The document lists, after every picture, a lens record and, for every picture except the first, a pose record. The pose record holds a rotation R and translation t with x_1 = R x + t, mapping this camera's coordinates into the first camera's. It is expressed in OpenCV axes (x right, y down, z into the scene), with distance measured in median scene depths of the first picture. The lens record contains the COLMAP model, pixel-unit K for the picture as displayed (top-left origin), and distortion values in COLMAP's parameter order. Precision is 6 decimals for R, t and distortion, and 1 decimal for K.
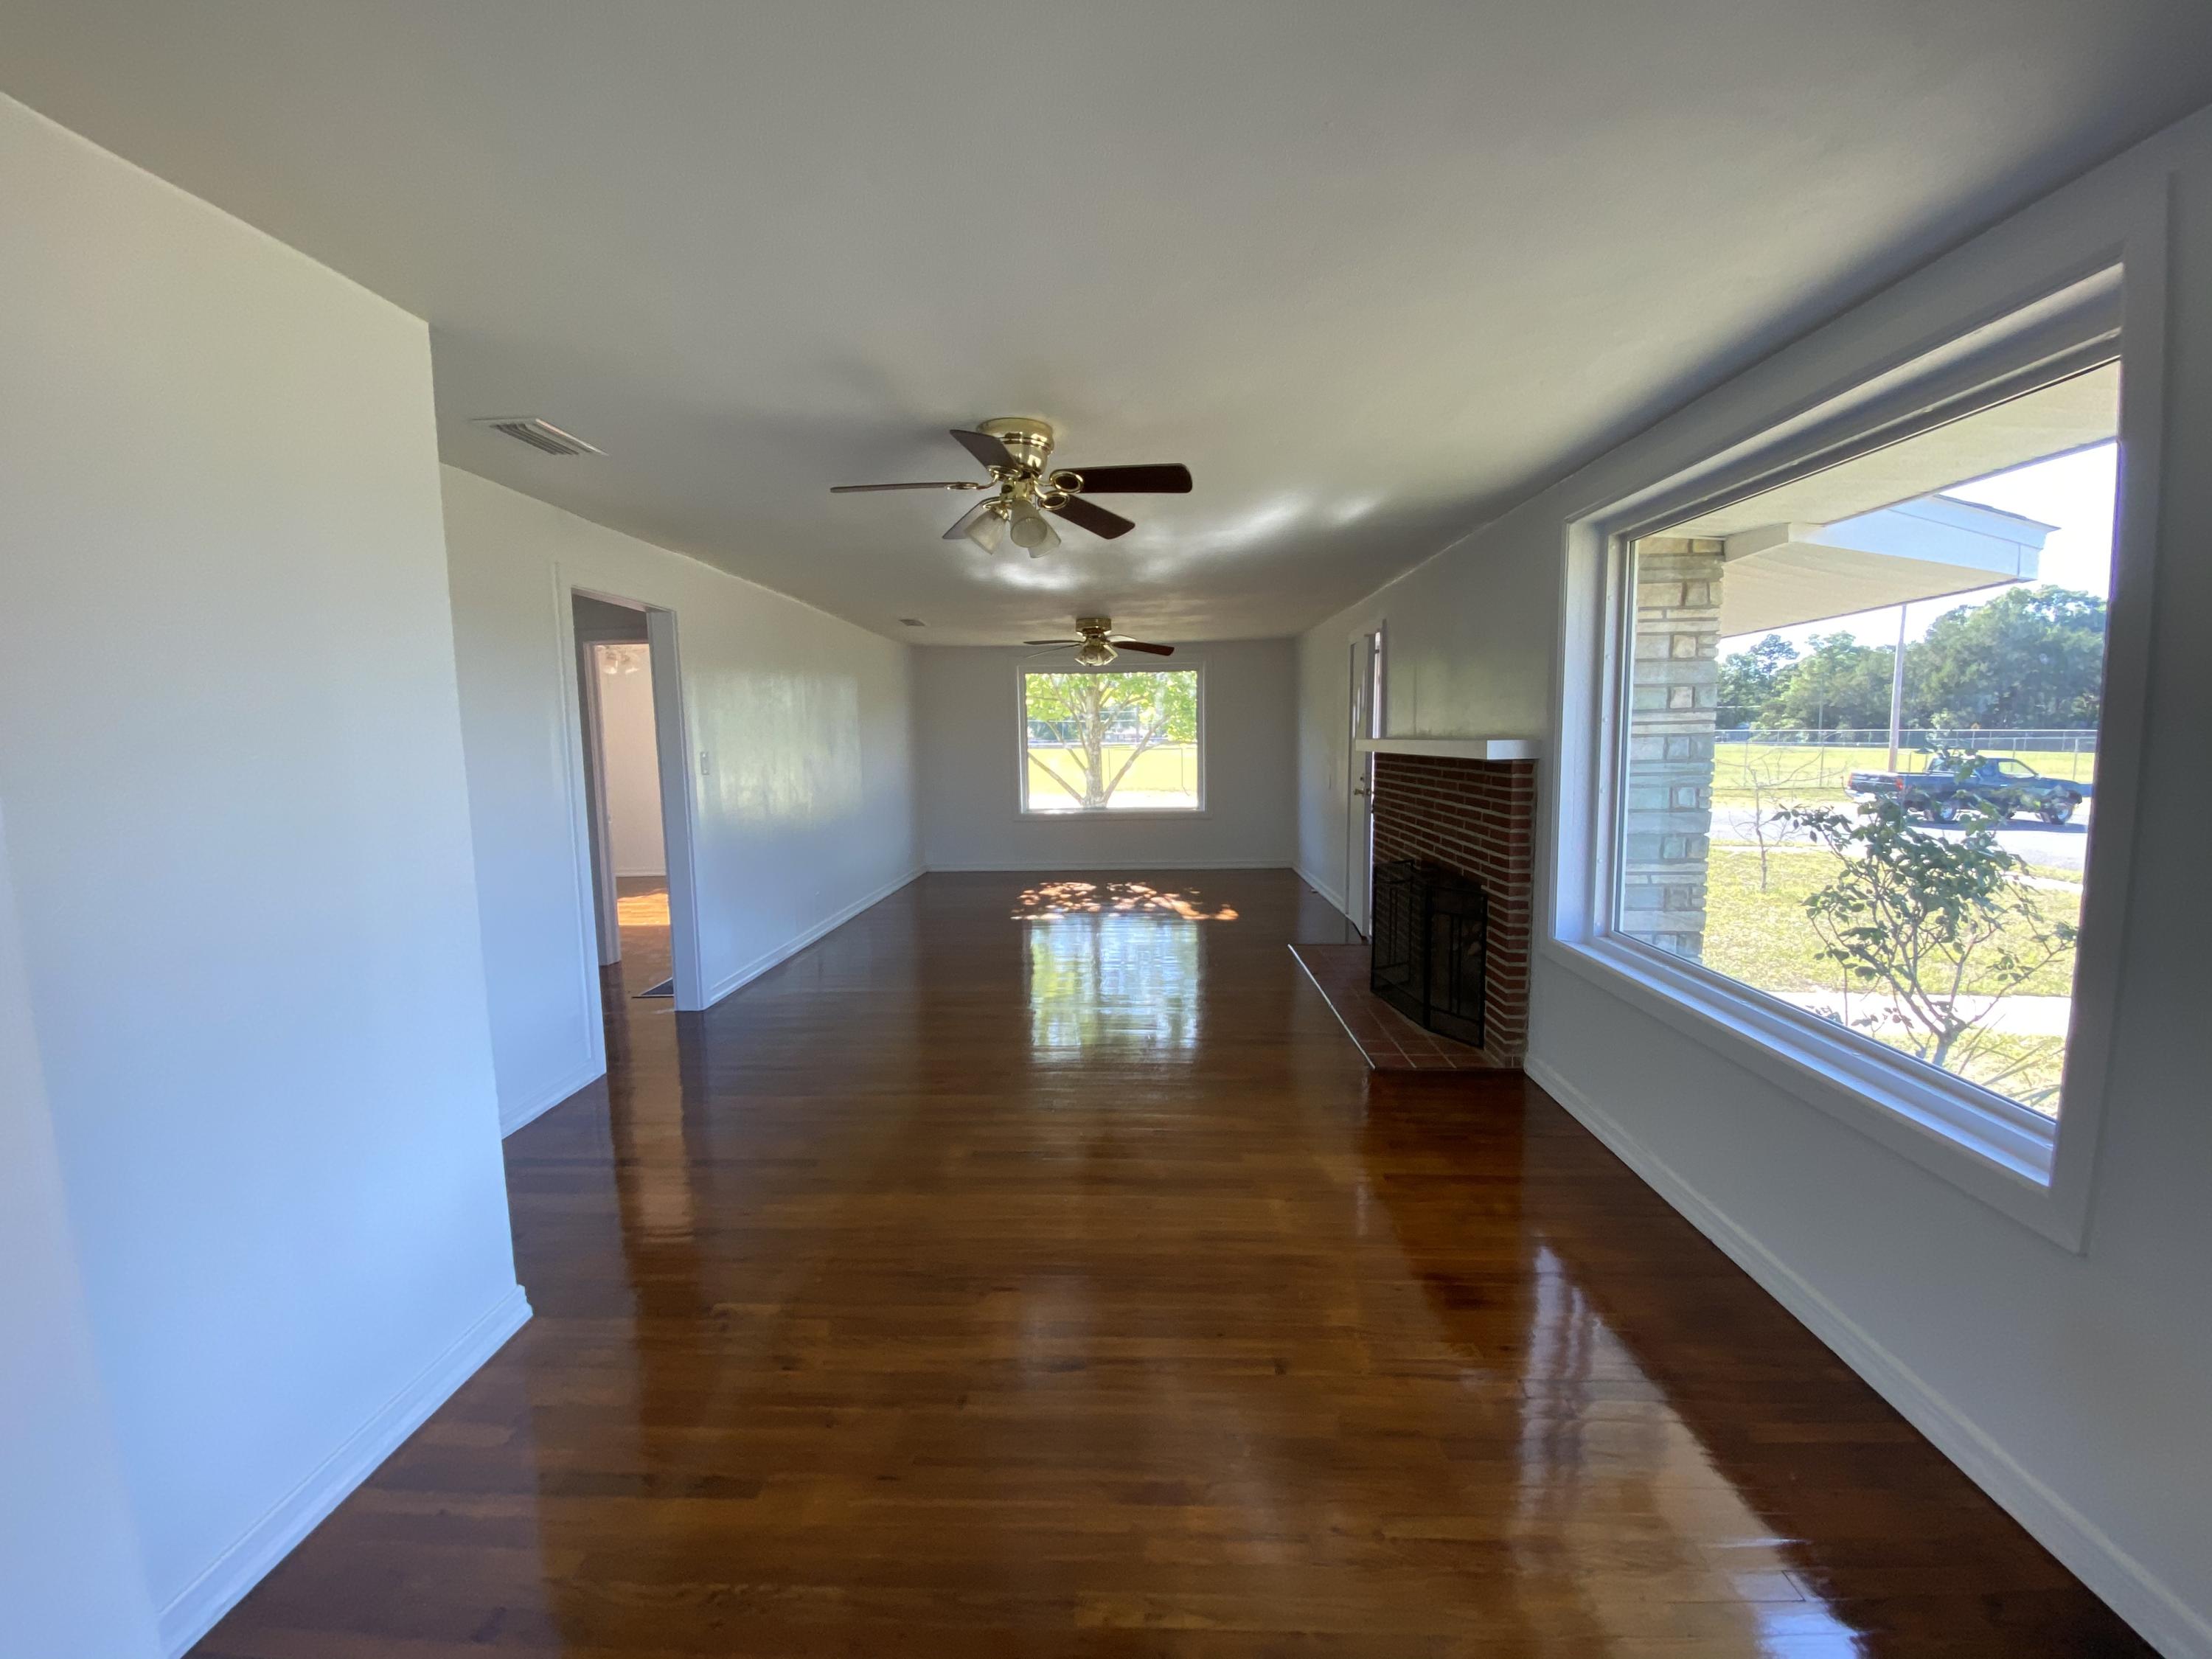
lens RADIAL K [[892.1, 0, 1060.0], [0, 892.1, 828.5], [0, 0, 1]] dist [-0.018449, -0.002065]
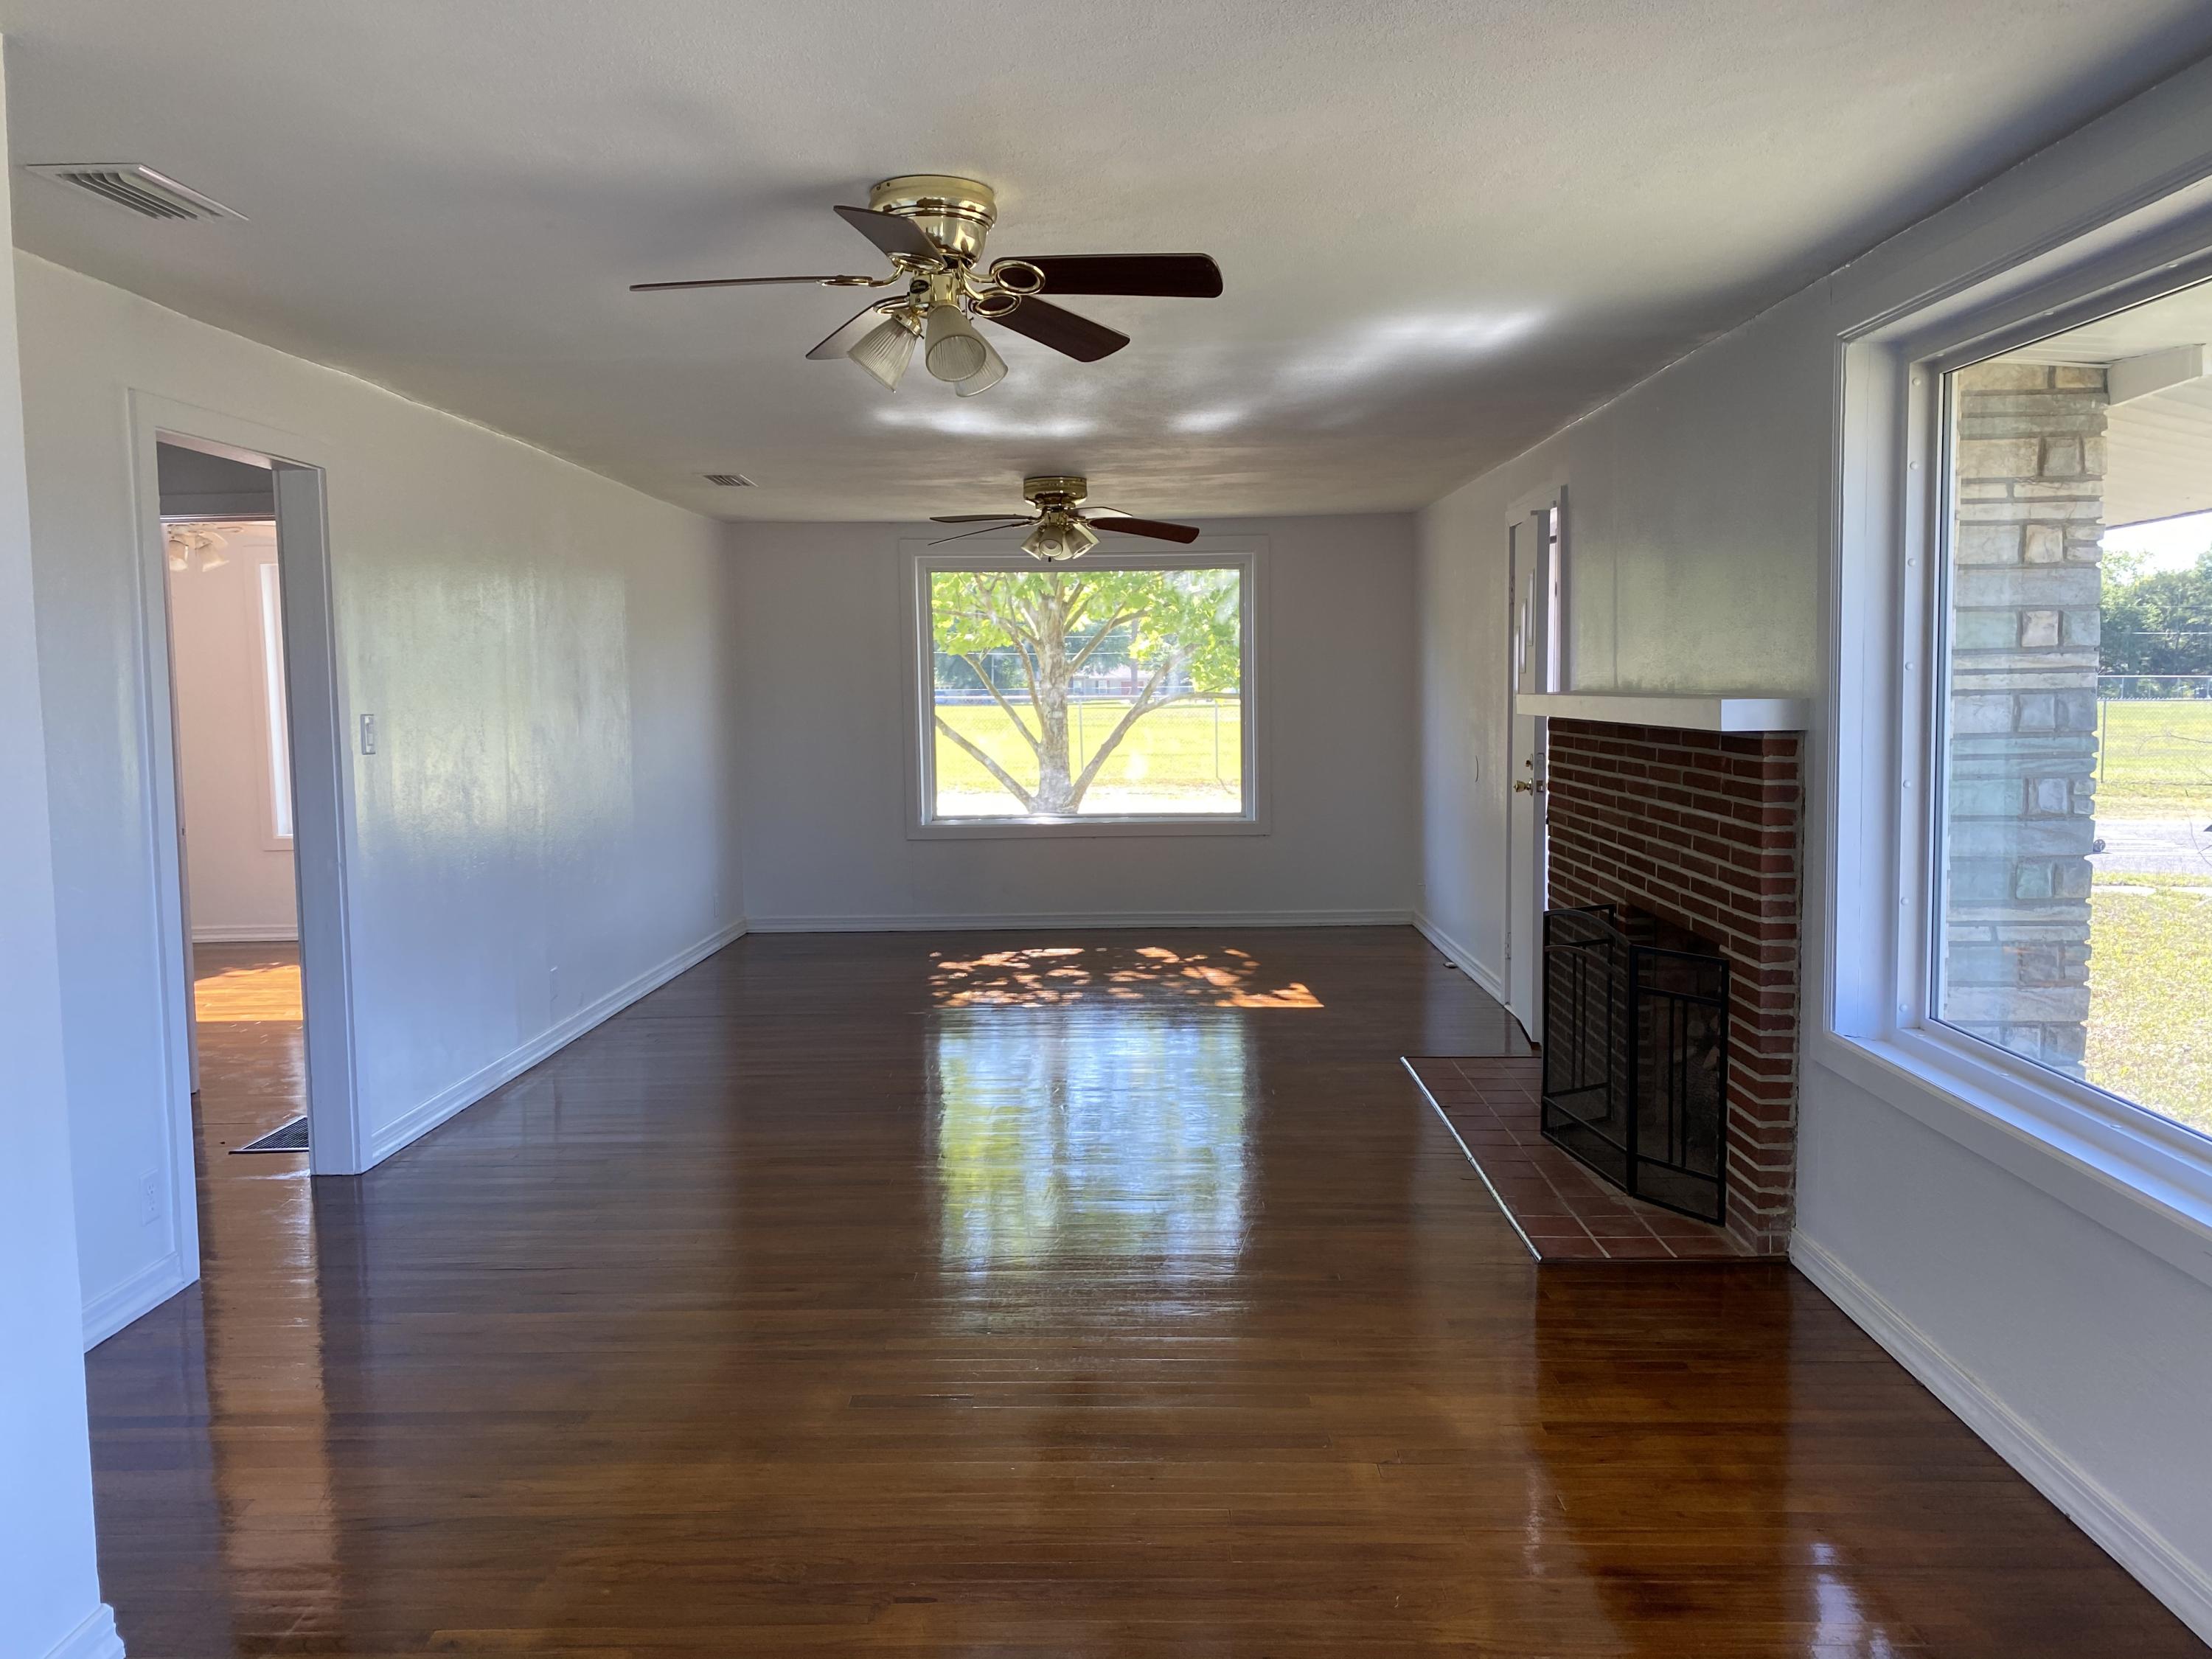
lens RADIAL K [[1695.8, 0, 1028.2], [0, 1695.8, 815.0], [0, 0, 1]] dist [-0.055006, 0.038850]
pose [[0.999712, 0.001375, 0.023950, -0.008621], [-0.000783, 0.999694, -0.024711, 0.005988], [-0.023976, 0.024685, 0.999408, -0.107198]]
